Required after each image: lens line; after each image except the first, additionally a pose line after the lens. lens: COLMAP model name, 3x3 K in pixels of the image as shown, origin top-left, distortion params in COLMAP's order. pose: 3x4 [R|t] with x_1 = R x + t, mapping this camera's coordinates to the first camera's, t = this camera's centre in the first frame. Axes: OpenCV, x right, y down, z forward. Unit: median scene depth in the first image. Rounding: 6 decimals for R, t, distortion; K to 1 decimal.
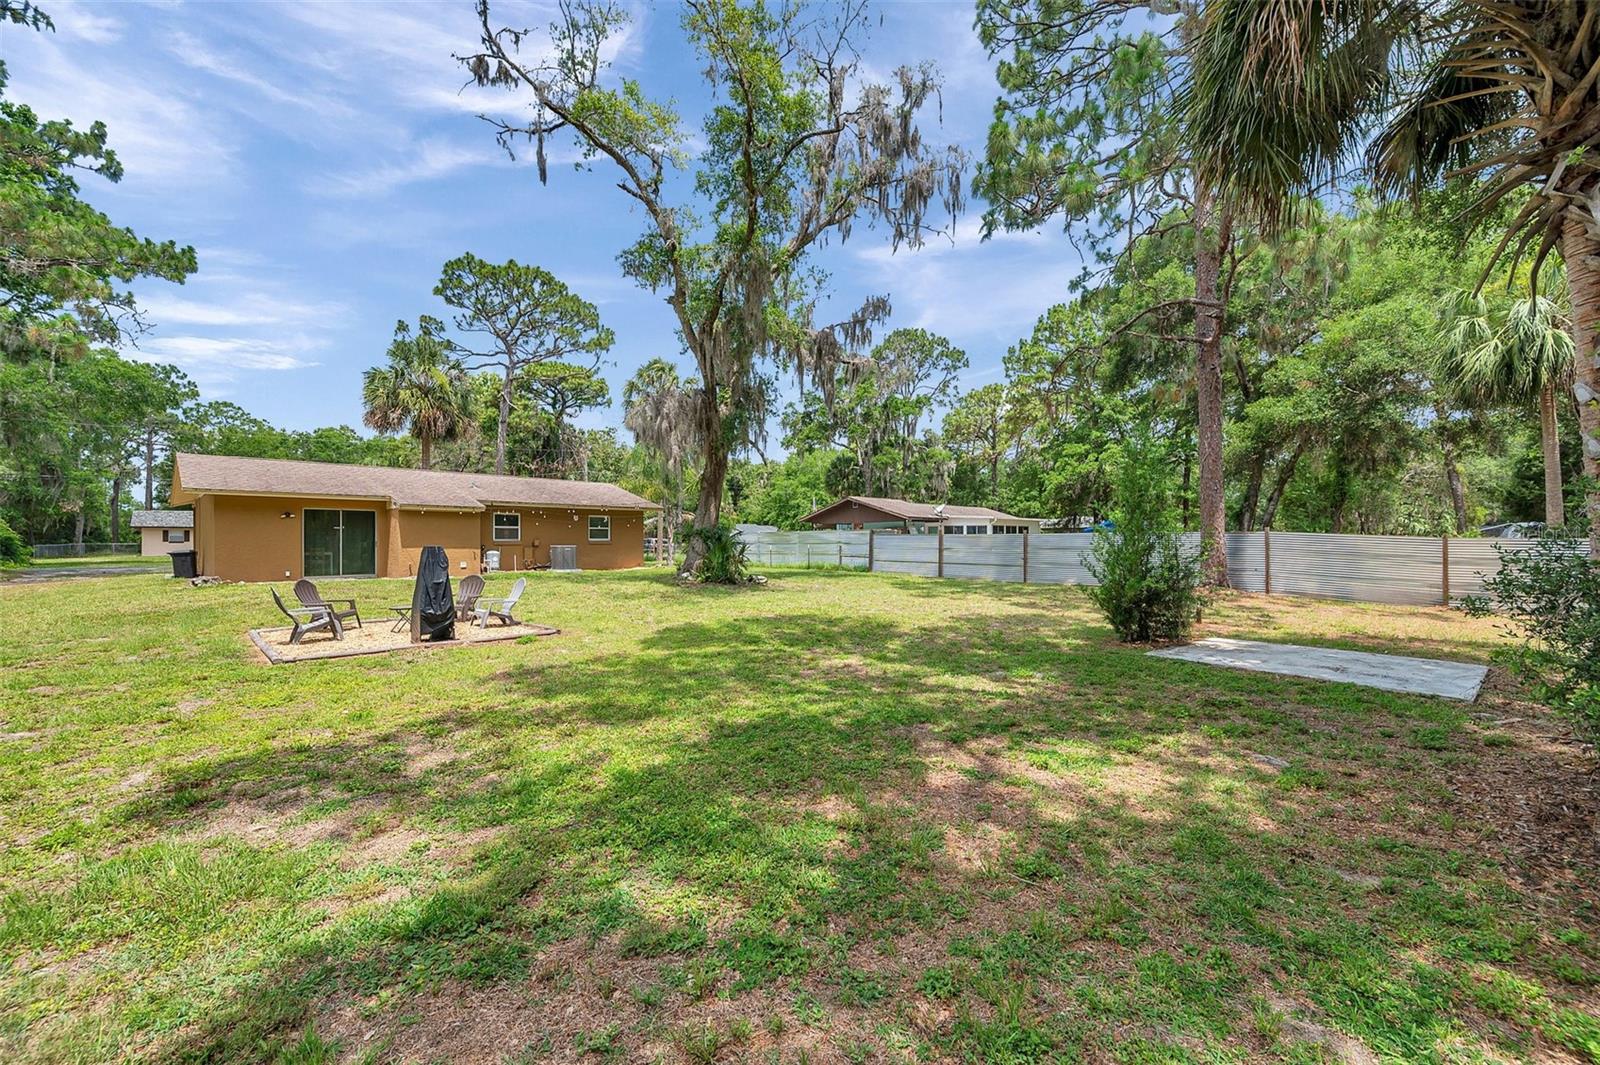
lens RADIAL K [[633.9, 0, 803.4], [0, 633.9, 538.4], [0, 0, 1]] dist [-0.000521, -0.000297]
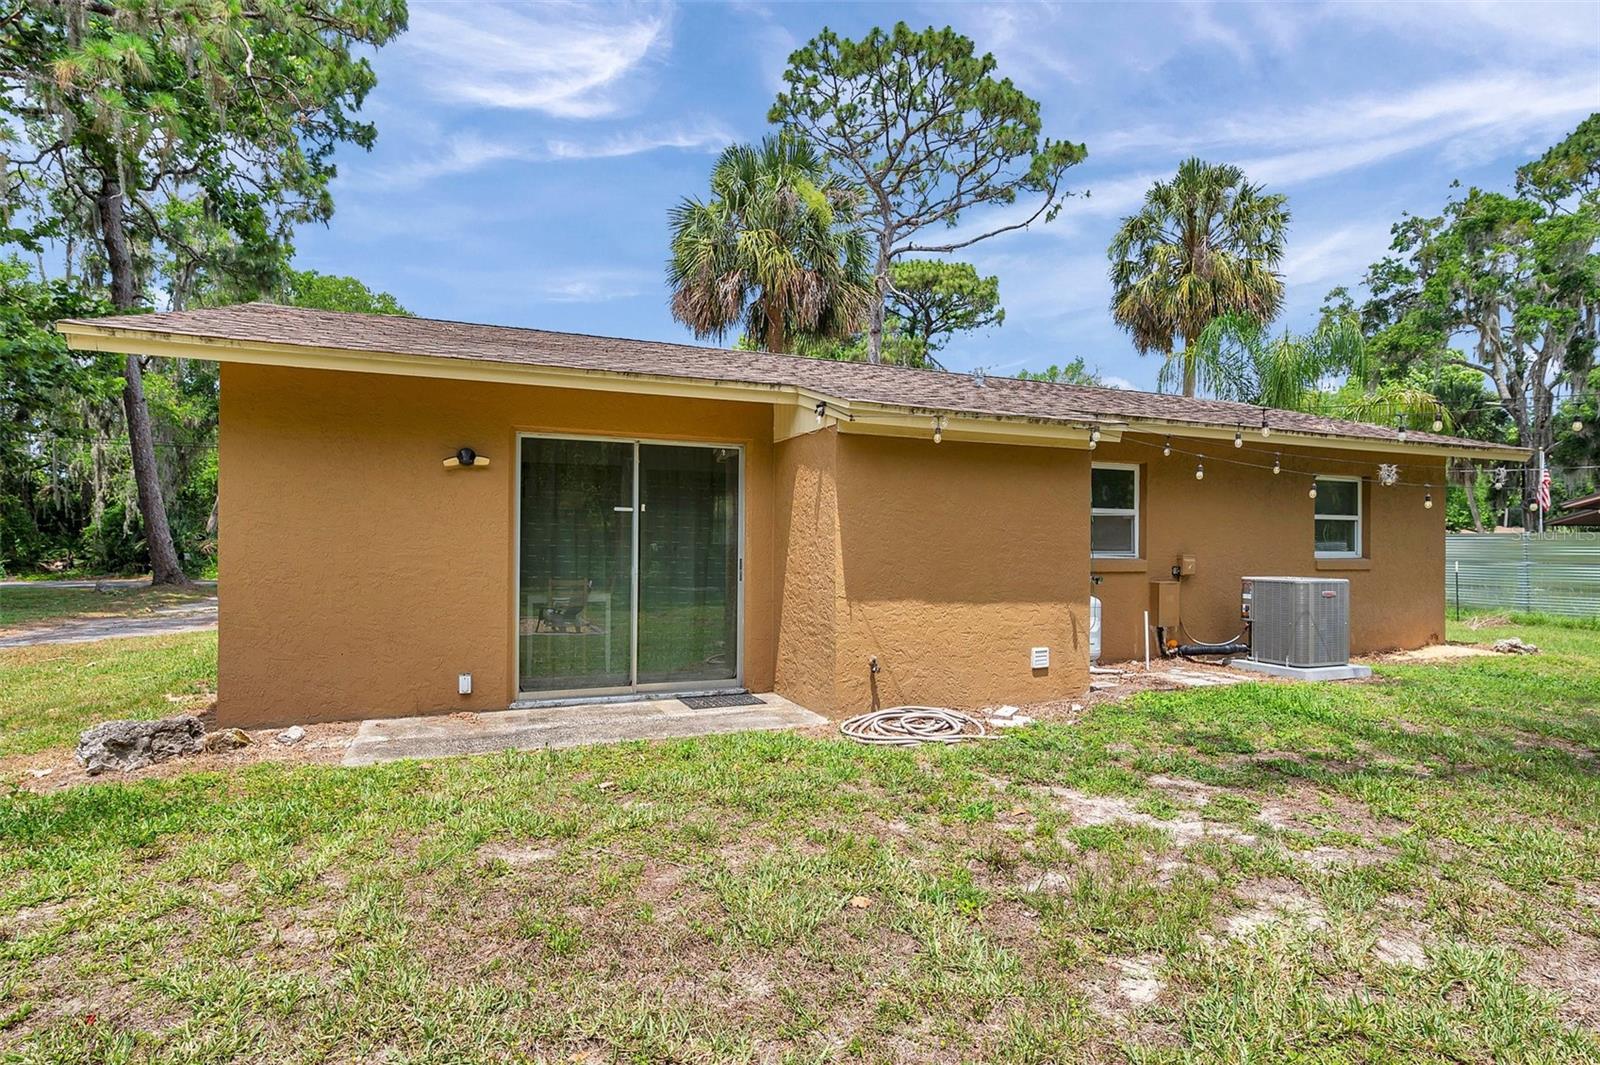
lens RADIAL K [[817.7, 0, 800.0], [0, 817.7, 532.5], [0, 0, 1]] dist [-0.001436, -0.000122]
pose [[0.909515, 0.006499, -0.415620, -0.237081], [-0.010188, 0.999926, -0.006658, -0.002245], [0.415546, 0.010290, 0.909514, 0.324070]]
